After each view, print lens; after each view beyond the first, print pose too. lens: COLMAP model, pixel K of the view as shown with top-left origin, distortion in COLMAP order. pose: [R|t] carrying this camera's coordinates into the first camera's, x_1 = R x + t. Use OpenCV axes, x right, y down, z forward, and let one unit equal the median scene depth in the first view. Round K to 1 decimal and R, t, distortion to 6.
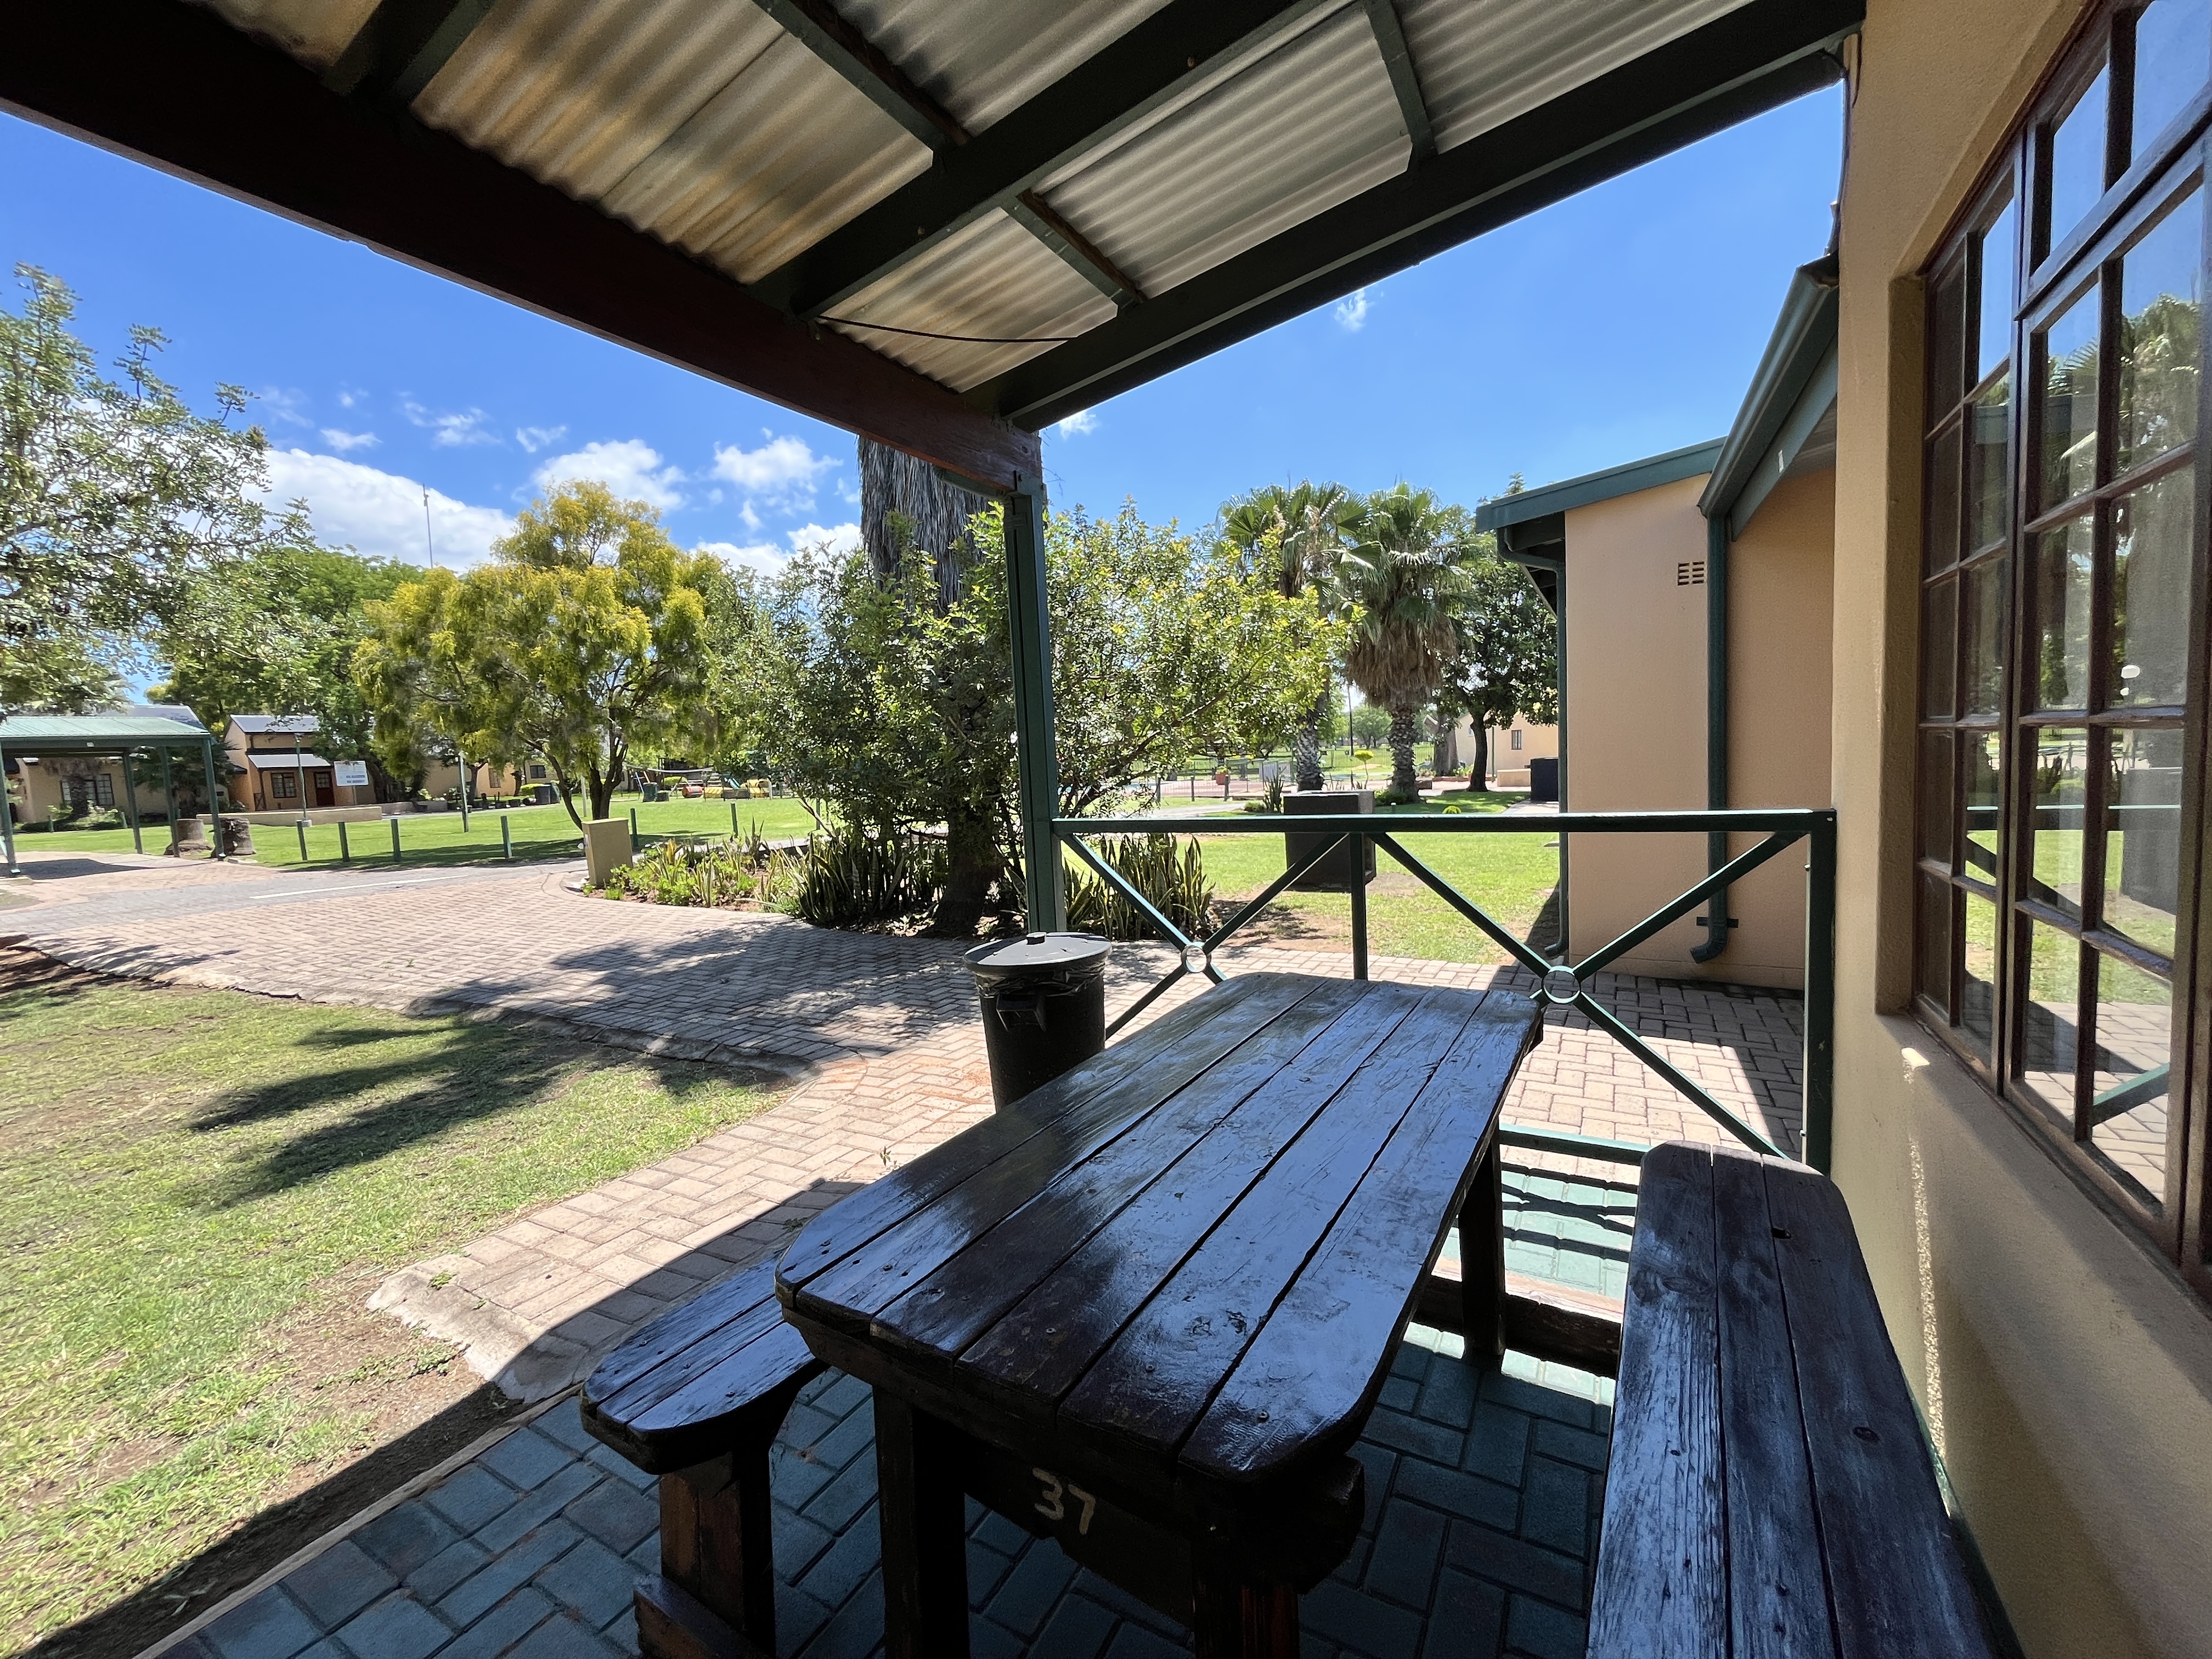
lens RADIAL K [[890.2, 0, 1089.9], [0, 890.2, 814.1], [0, 0, 1]] dist [-0.002681, -0.000857]
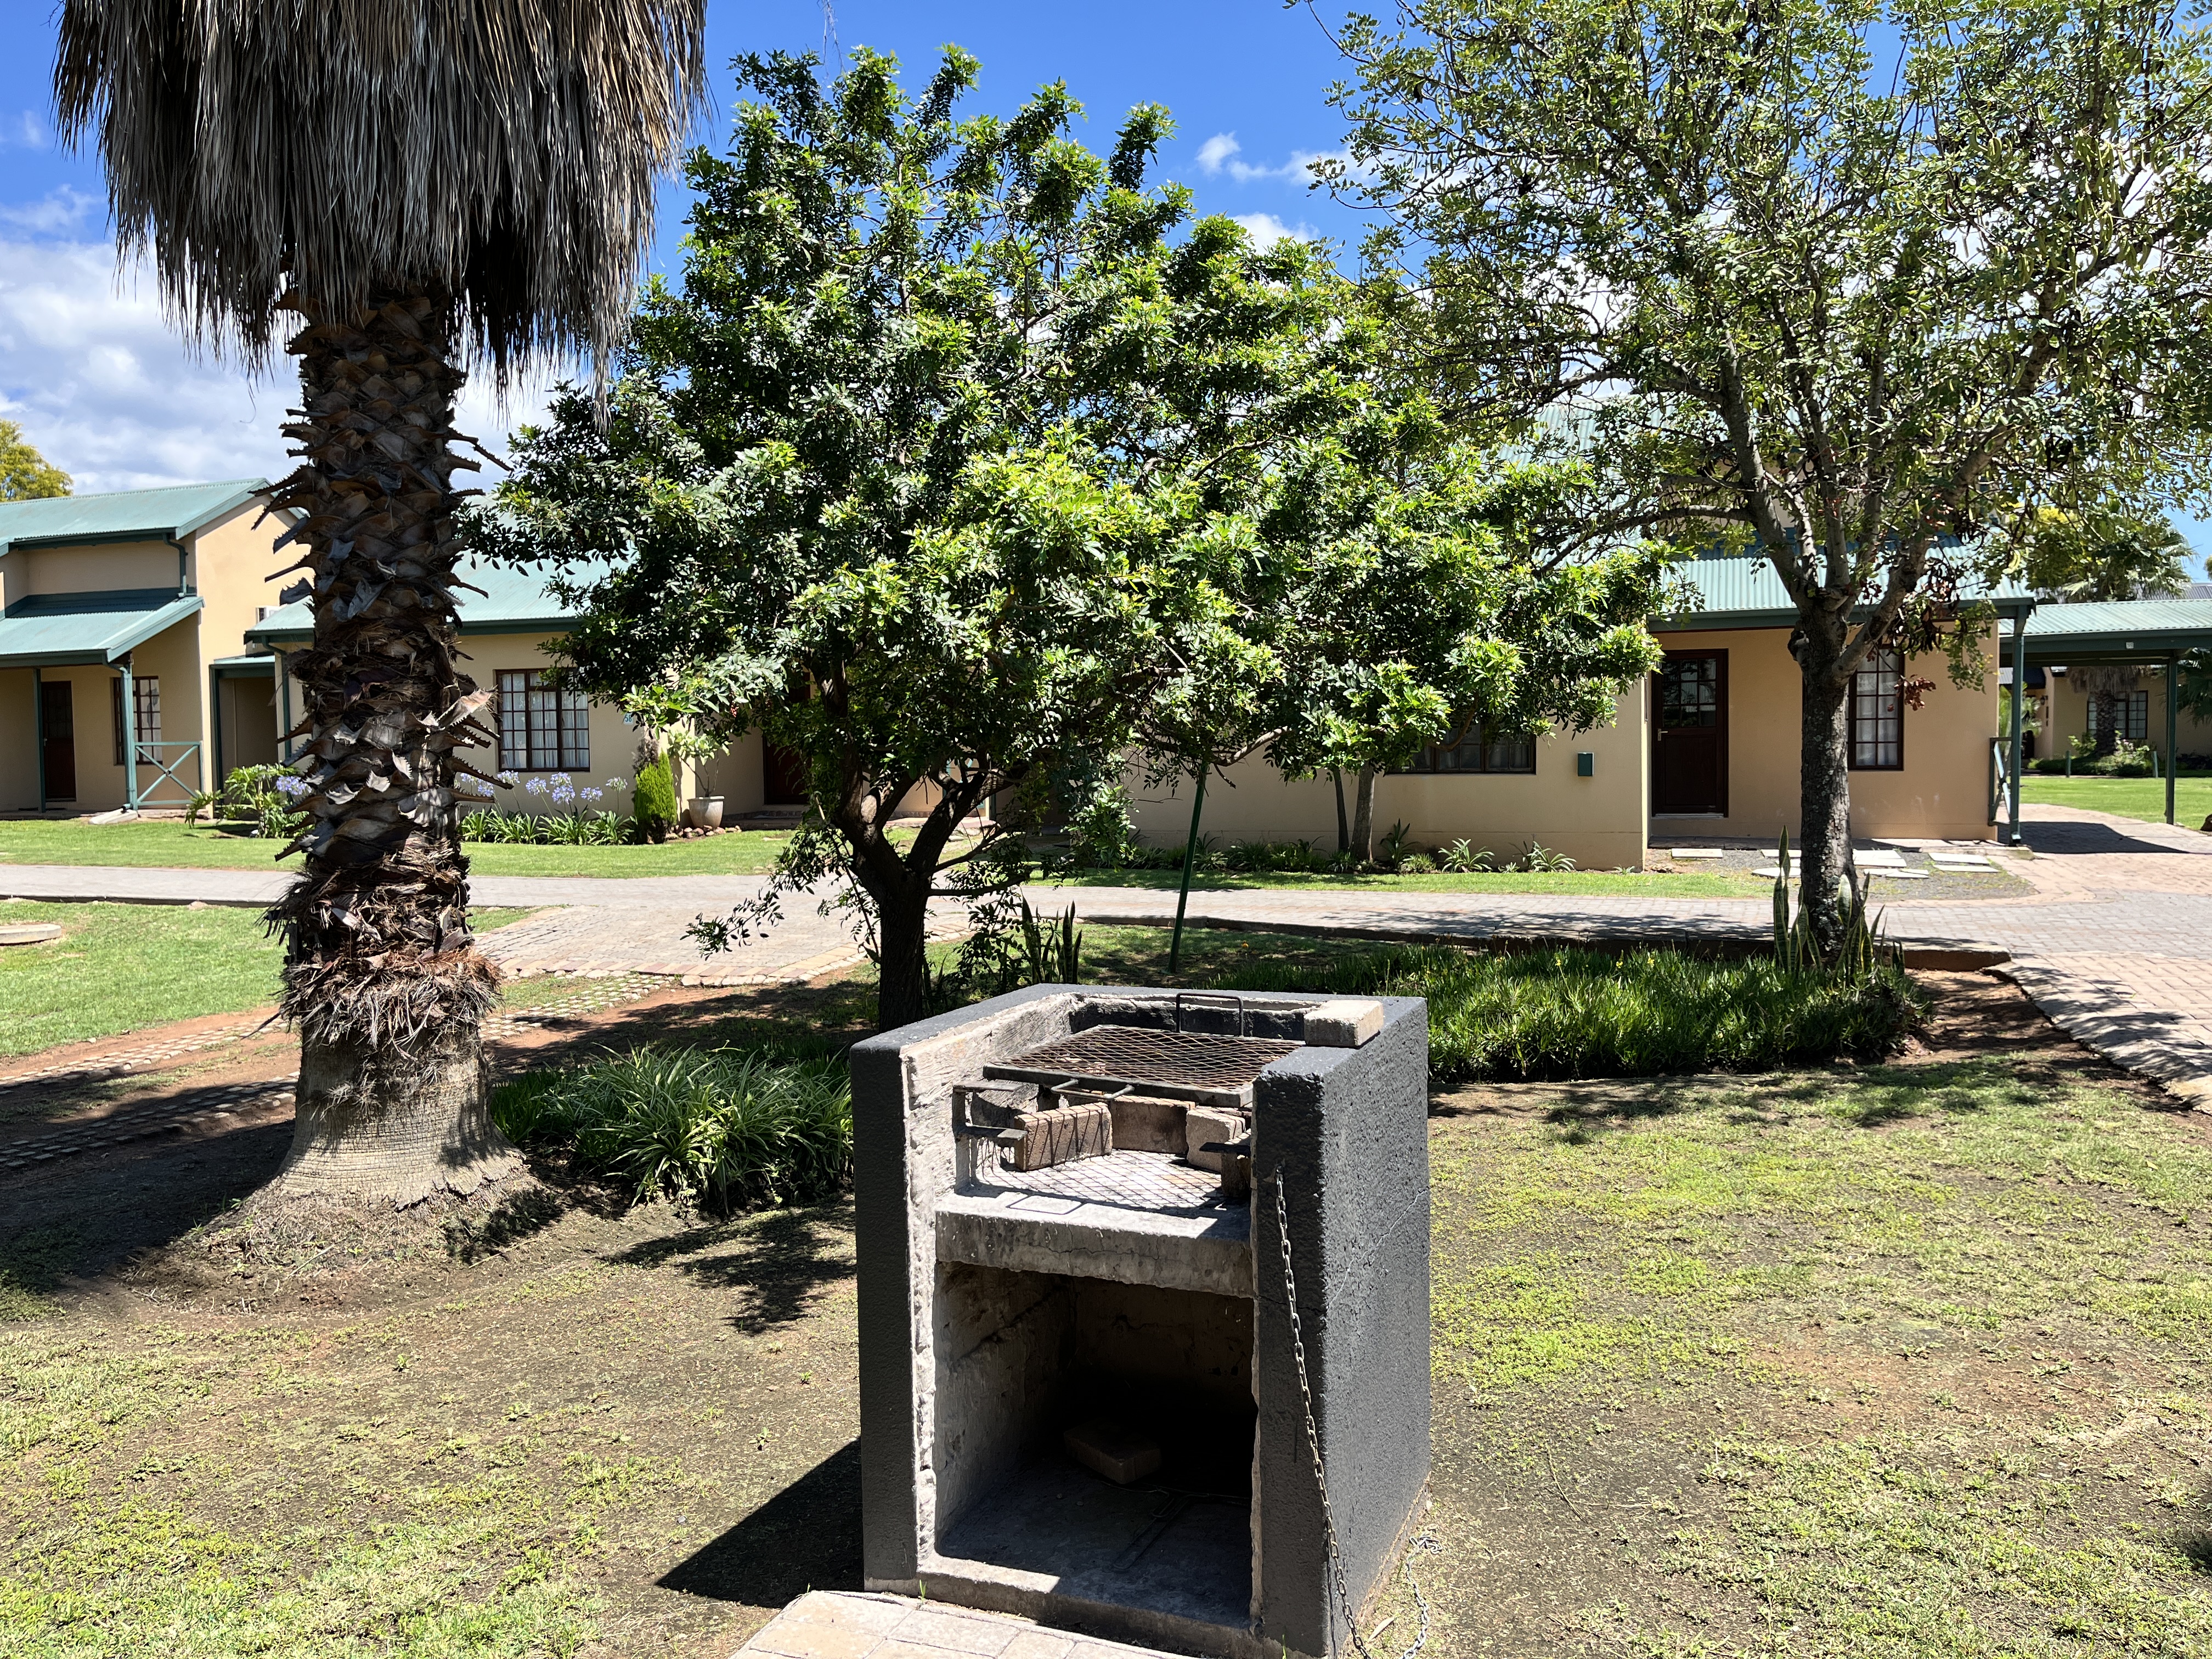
lens RADIAL K [[1661.1, 0, 1099.9], [0, 1661.1, 818.0], [0, 0, 1]] dist [0.053644, -0.068939]
pose [[0.177853, 0.098498, -0.979115, -0.172048], [-0.074448, 0.993473, 0.086419, -0.013207], [0.981237, 0.057524, 0.184025, 0.152577]]
